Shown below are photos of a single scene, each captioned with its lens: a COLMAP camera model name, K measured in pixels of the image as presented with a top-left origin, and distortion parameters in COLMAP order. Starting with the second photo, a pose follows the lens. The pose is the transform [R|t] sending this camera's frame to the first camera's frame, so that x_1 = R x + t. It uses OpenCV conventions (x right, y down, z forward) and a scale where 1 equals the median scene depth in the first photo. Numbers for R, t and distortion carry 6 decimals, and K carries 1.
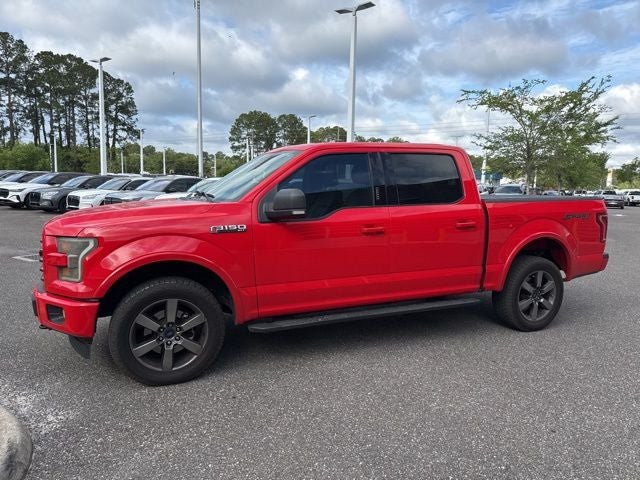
lens RADIAL K [[452.3, 0, 320.0], [0, 452.3, 240.0], [0, 0, 1]] dist [0.048152, -0.064028]
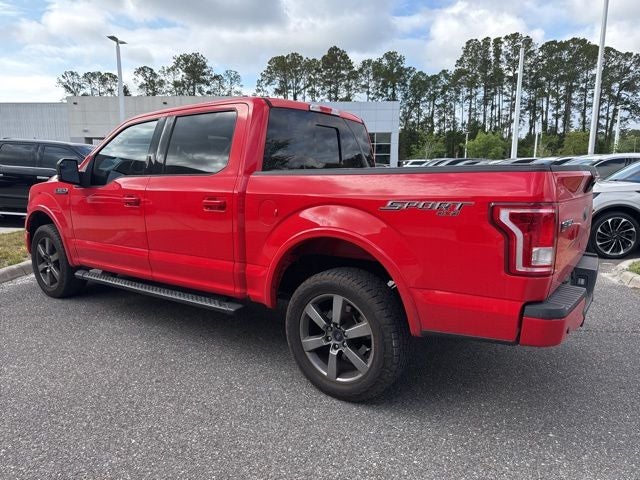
lens RADIAL K [[452.3, 0, 320.0], [0, 452.3, 240.0], [0, 0, 1]] dist [0.048152, -0.064028]
pose [[0.545268, 0.108367, -0.831228, 0.249028], [-0.086179, 0.993601, 0.073004, -0.021780], [0.833820, 0.031827, 0.551118, 0.383841]]
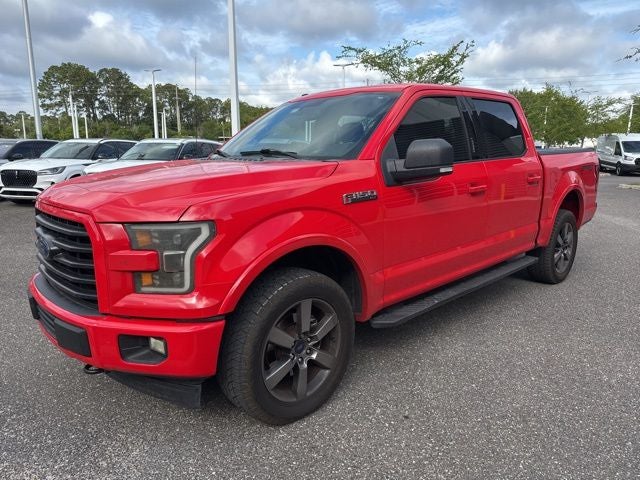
lens RADIAL K [[452.3, 0, 320.0], [0, 452.3, 240.0], [0, 0, 1]] dist [0.048152, -0.064028]
pose [[0.938138, -0.085524, 0.335534, -0.399097], [0.058742, 0.994281, 0.089192, -0.018100], [-0.341243, -0.063964, 0.937796, 0.253649]]
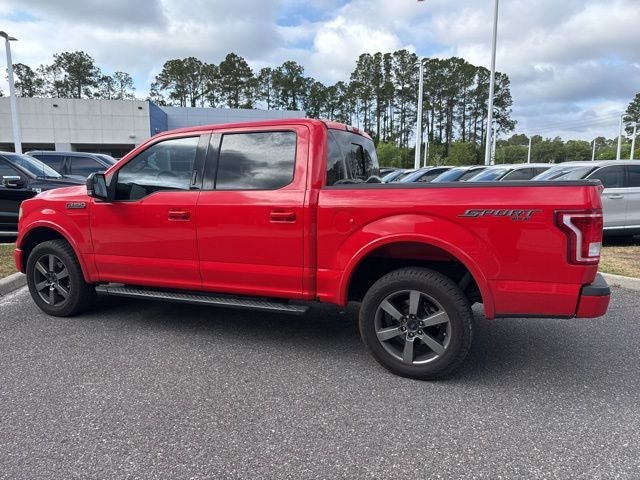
lens RADIAL K [[452.3, 0, 320.0], [0, 452.3, 240.0], [0, 0, 1]] dist [0.048152, -0.064028]
pose [[0.716228, 0.073550, -0.693979, 0.148018], [-0.061421, 0.997215, 0.042298, -0.006394], [0.695158, 0.012330, 0.718751, 0.115070]]
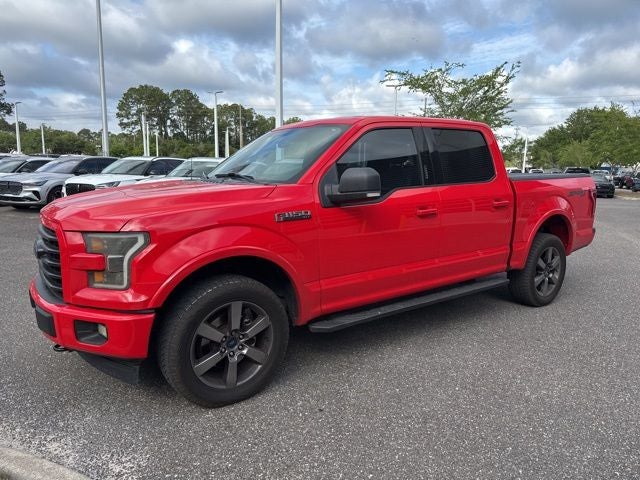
lens RADIAL K [[452.3, 0, 320.0], [0, 452.3, 240.0], [0, 0, 1]] dist [0.048152, -0.064028]
pose [[0.975371, -0.040665, 0.216790, -0.262656], [0.031342, 0.998437, 0.046274, -0.012762], [-0.218333, -0.038340, 0.975121, 0.120630]]
